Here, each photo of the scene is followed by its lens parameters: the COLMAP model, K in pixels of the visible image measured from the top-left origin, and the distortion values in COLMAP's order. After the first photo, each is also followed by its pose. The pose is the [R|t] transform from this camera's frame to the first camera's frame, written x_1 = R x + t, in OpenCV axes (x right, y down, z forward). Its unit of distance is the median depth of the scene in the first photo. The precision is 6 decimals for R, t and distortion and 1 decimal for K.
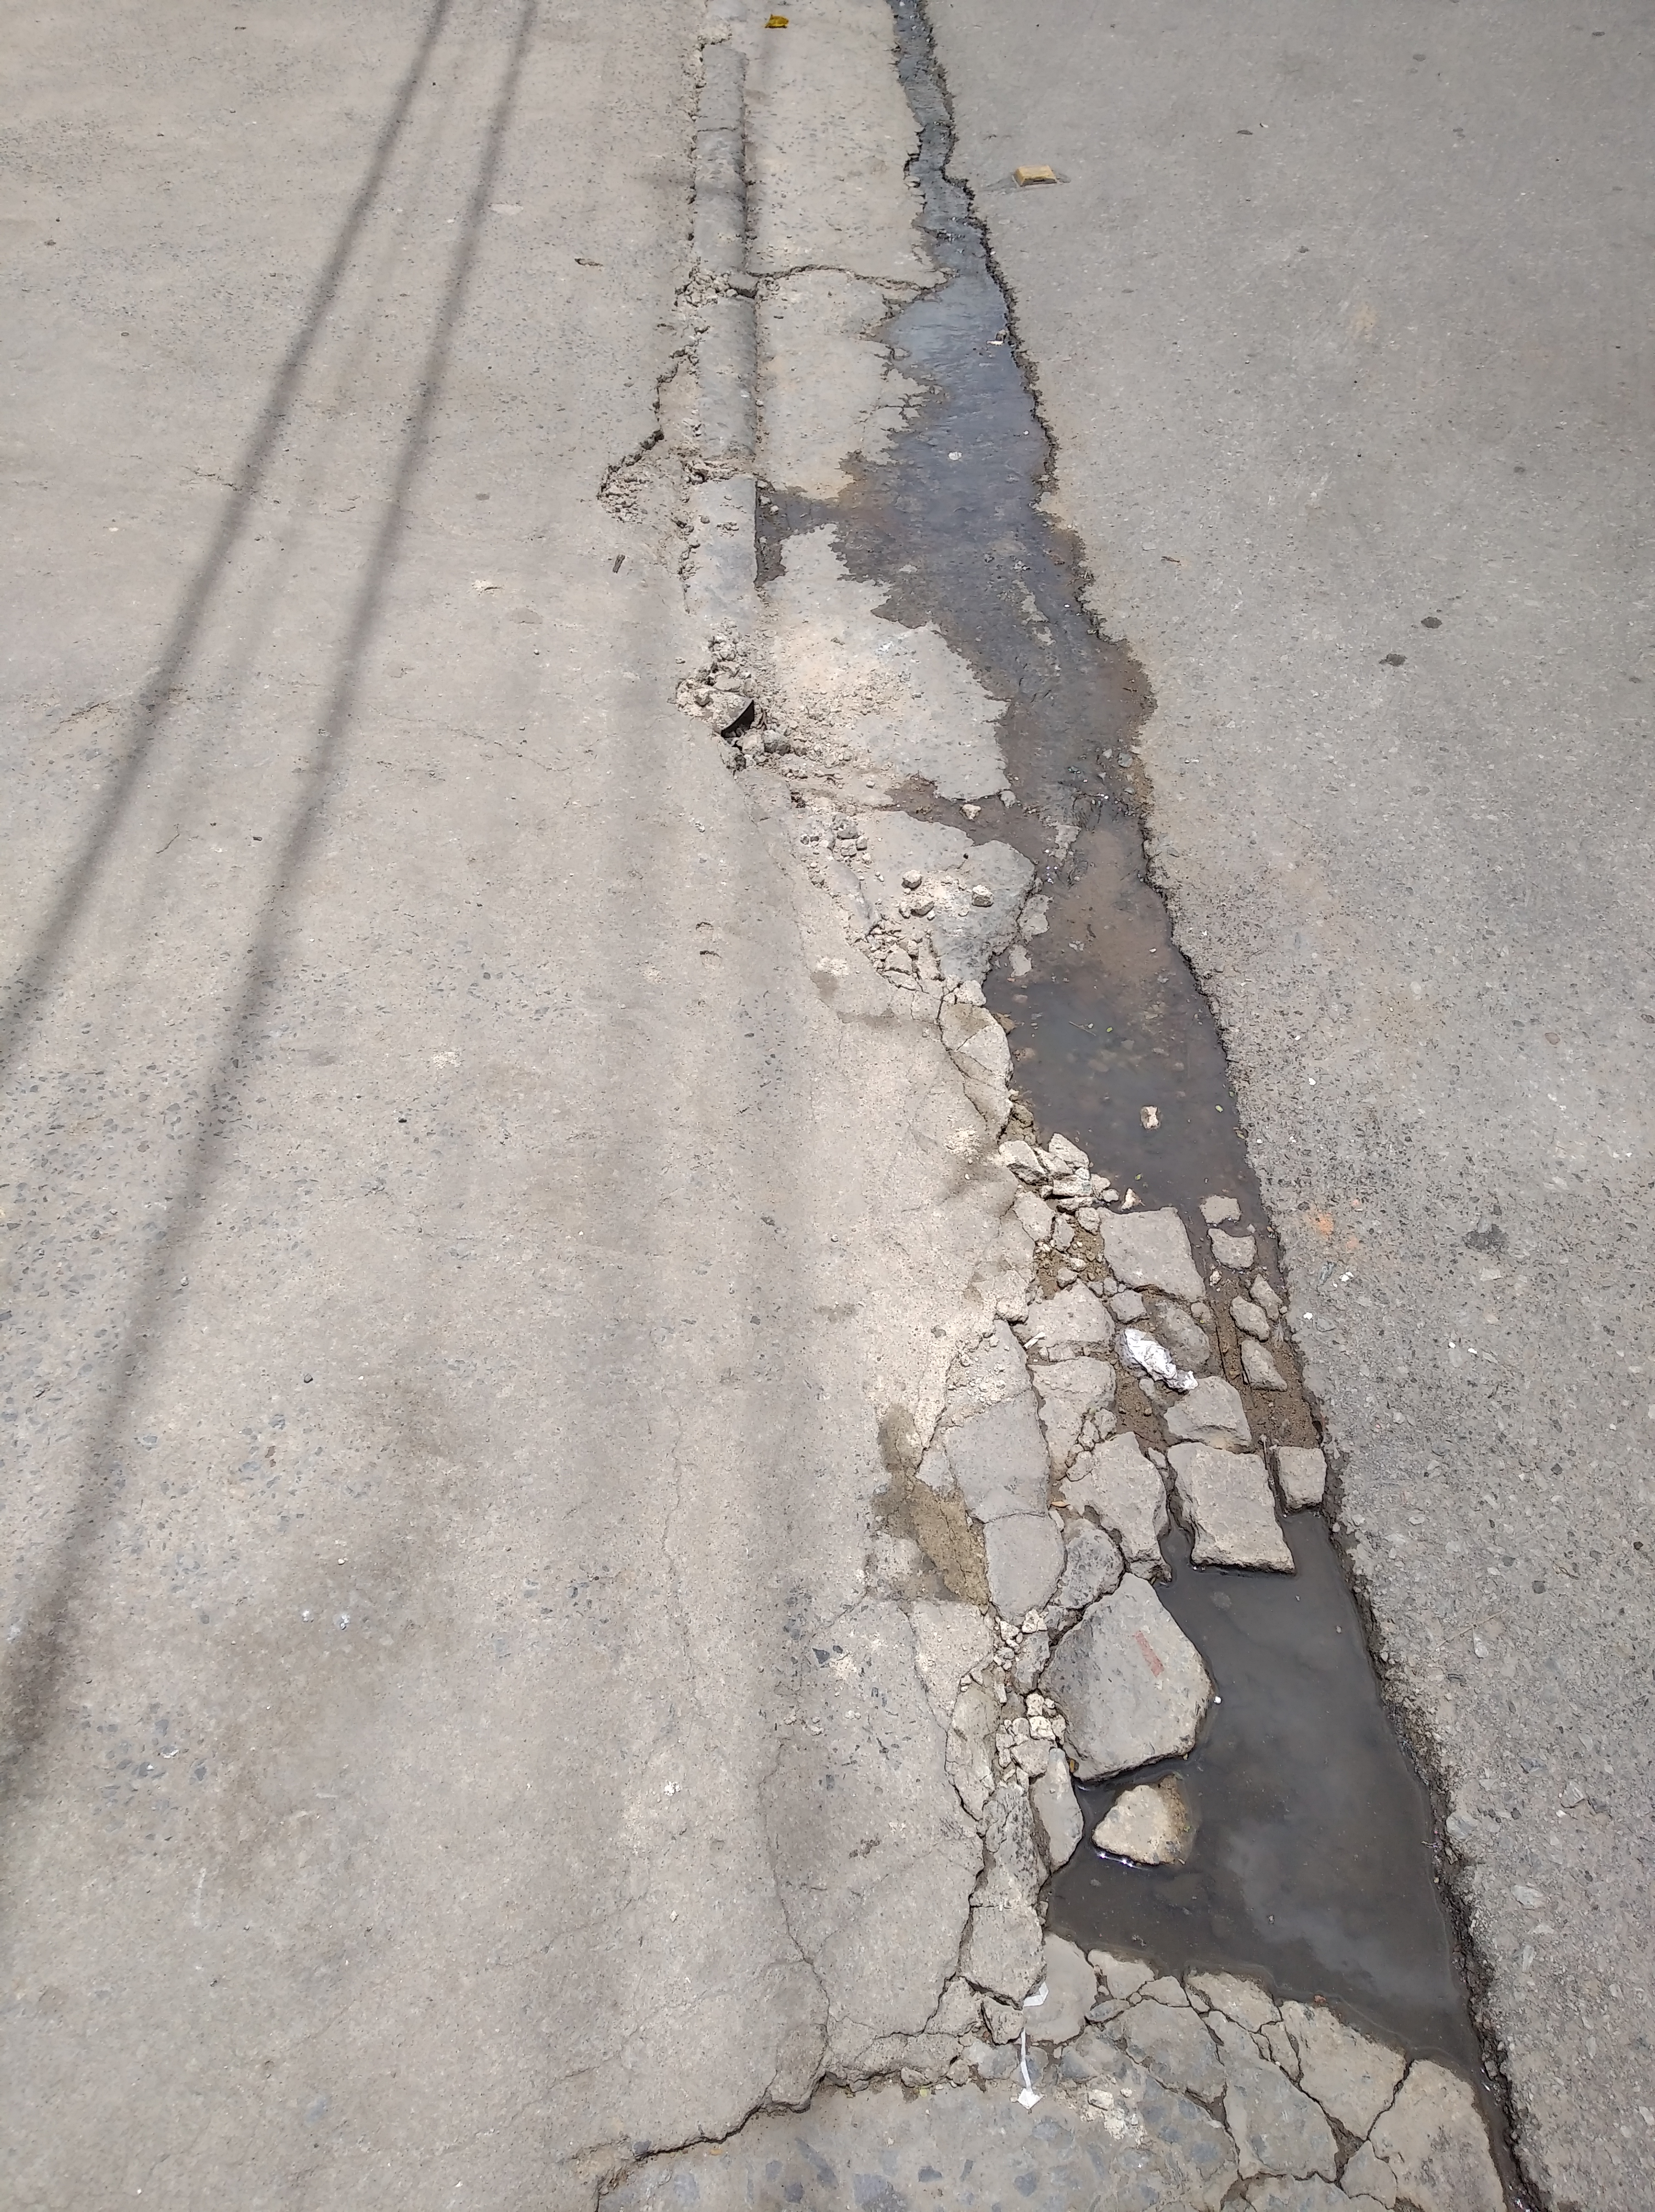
lens RADIAL K [[1739.8, 0, 804.9], [0, 1739.8, 1110.7], [0, 0, 1]] dist [0.128974, -0.331345]
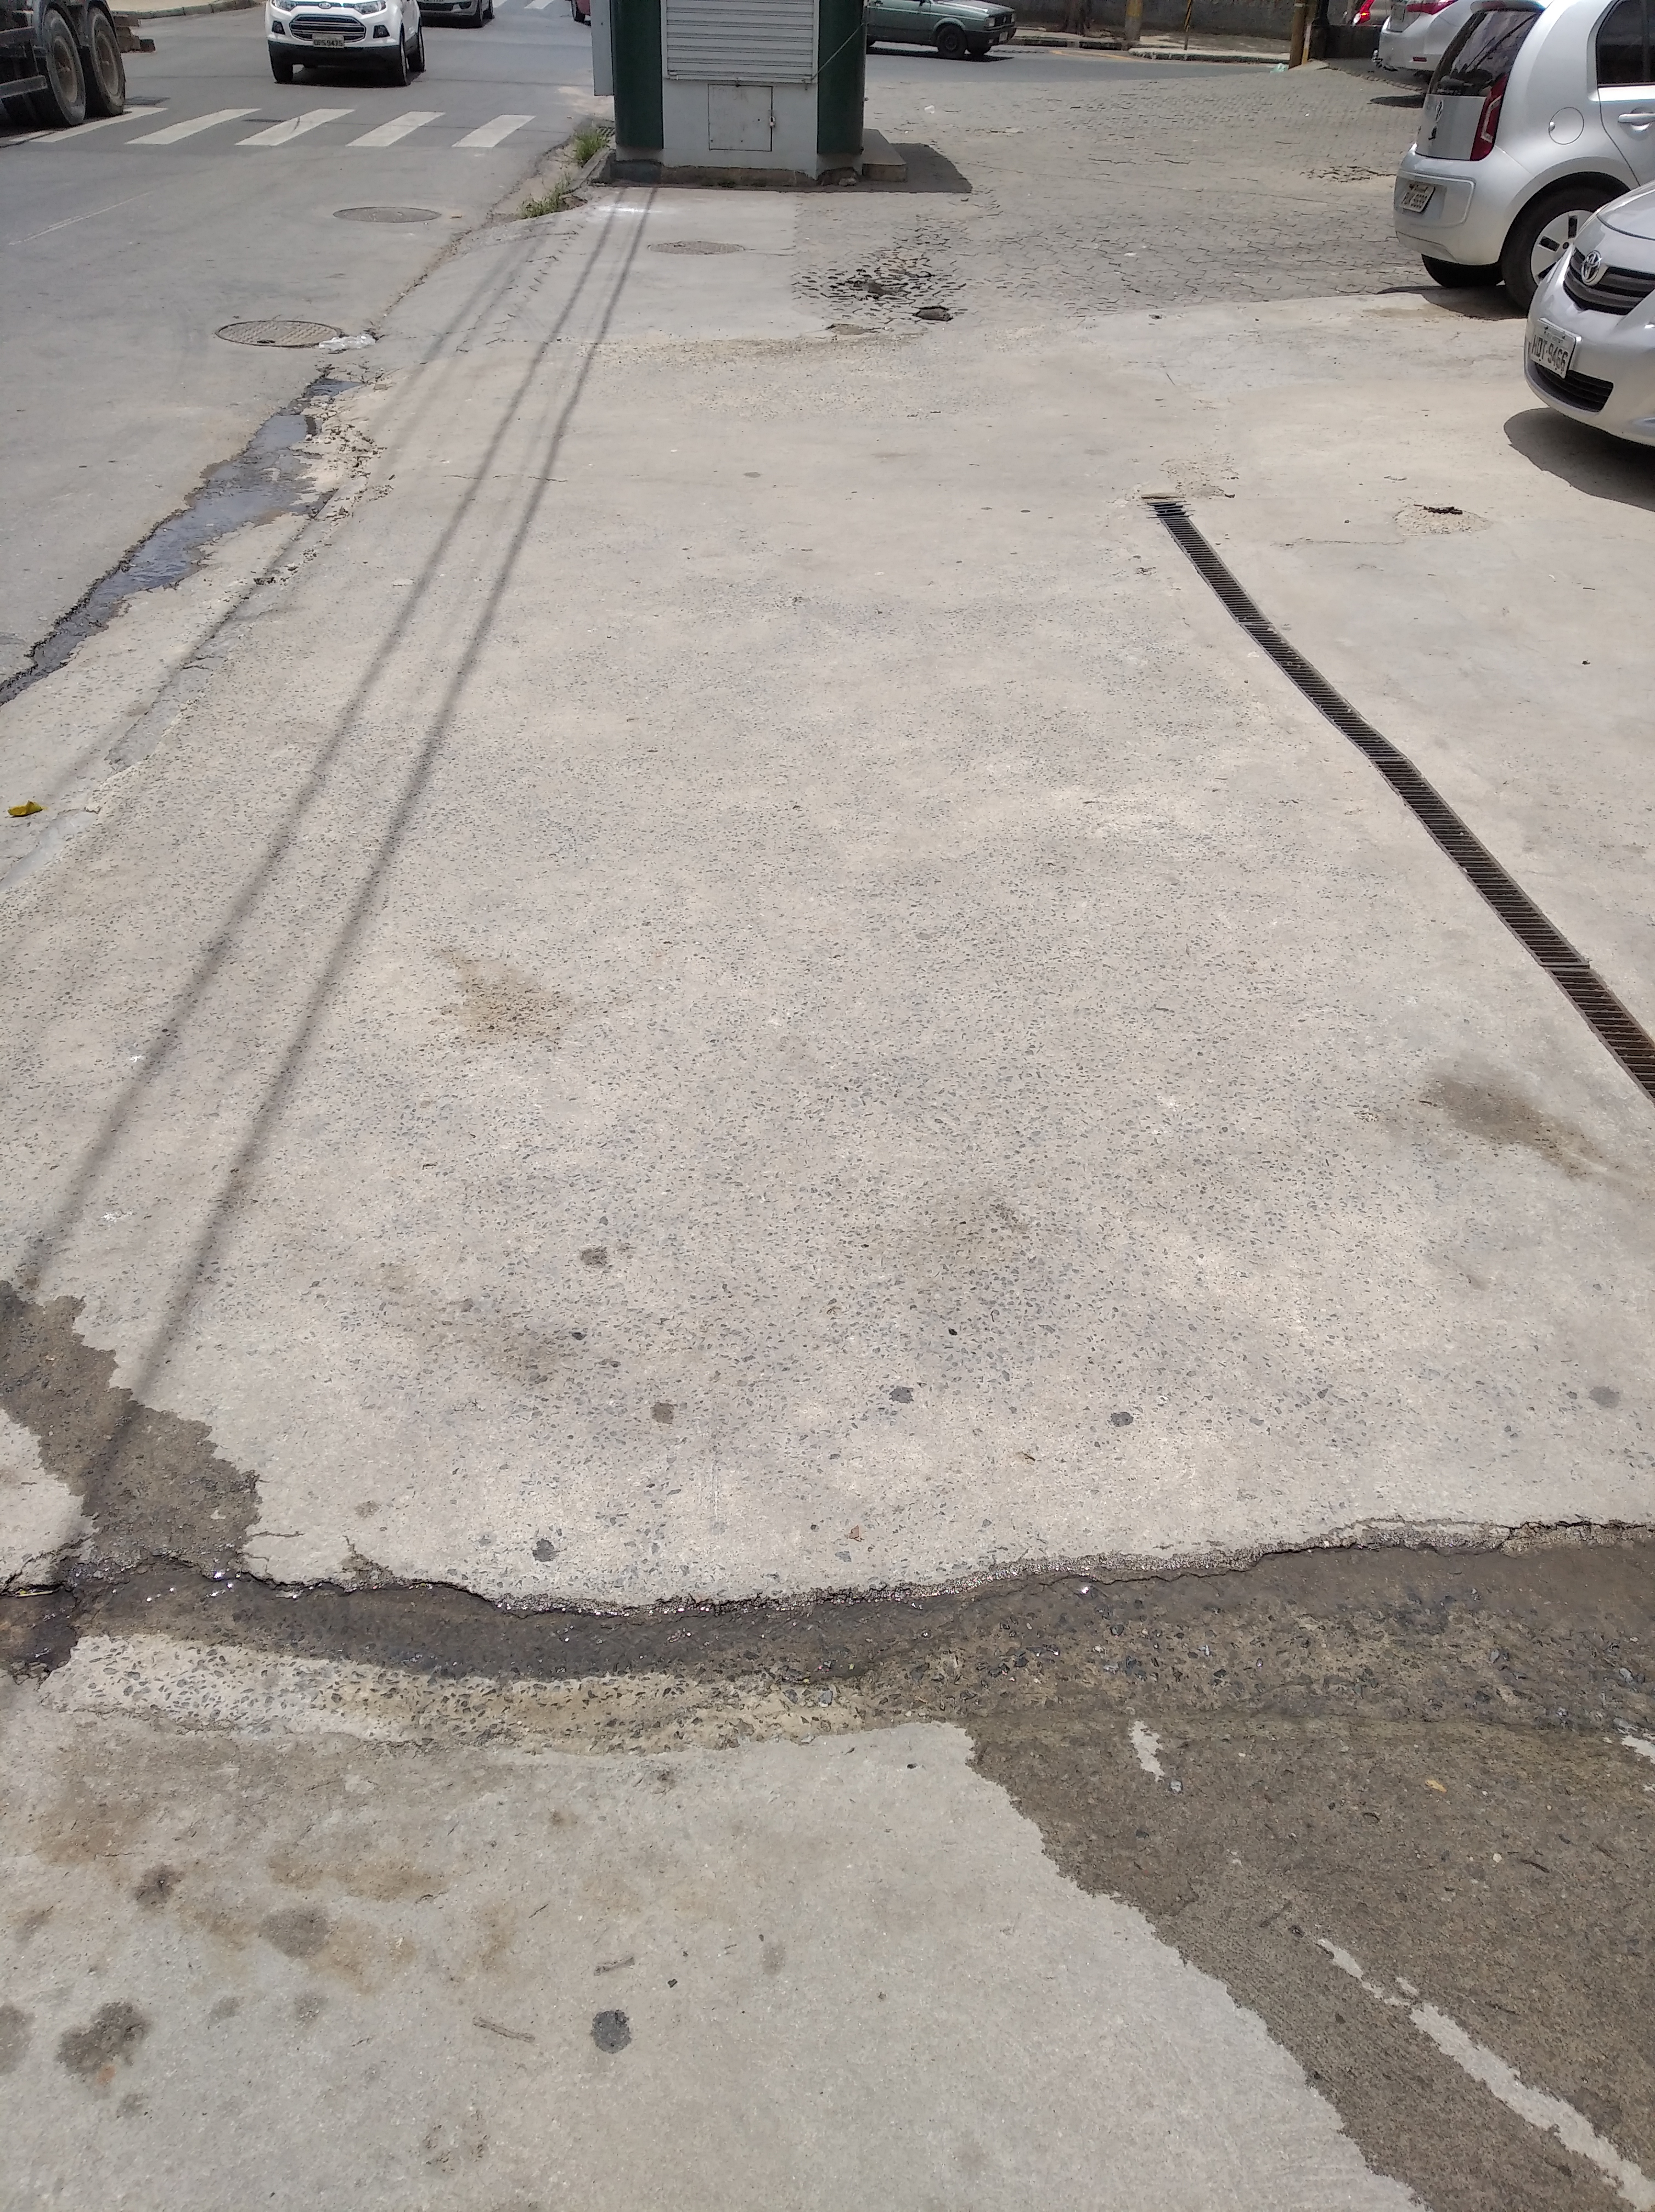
lens RADIAL K [[1732.1, 0, 827.5], [0, 1732.1, 1106.0], [0, 0, 1]] dist [-0.010690, 0.018689]
pose [[-0.999771, -0.017531, -0.012268, -0.804615], [-0.015422, 0.192978, 0.981082, -2.900745], [-0.014832, 0.981047, -0.193204, 2.665809]]
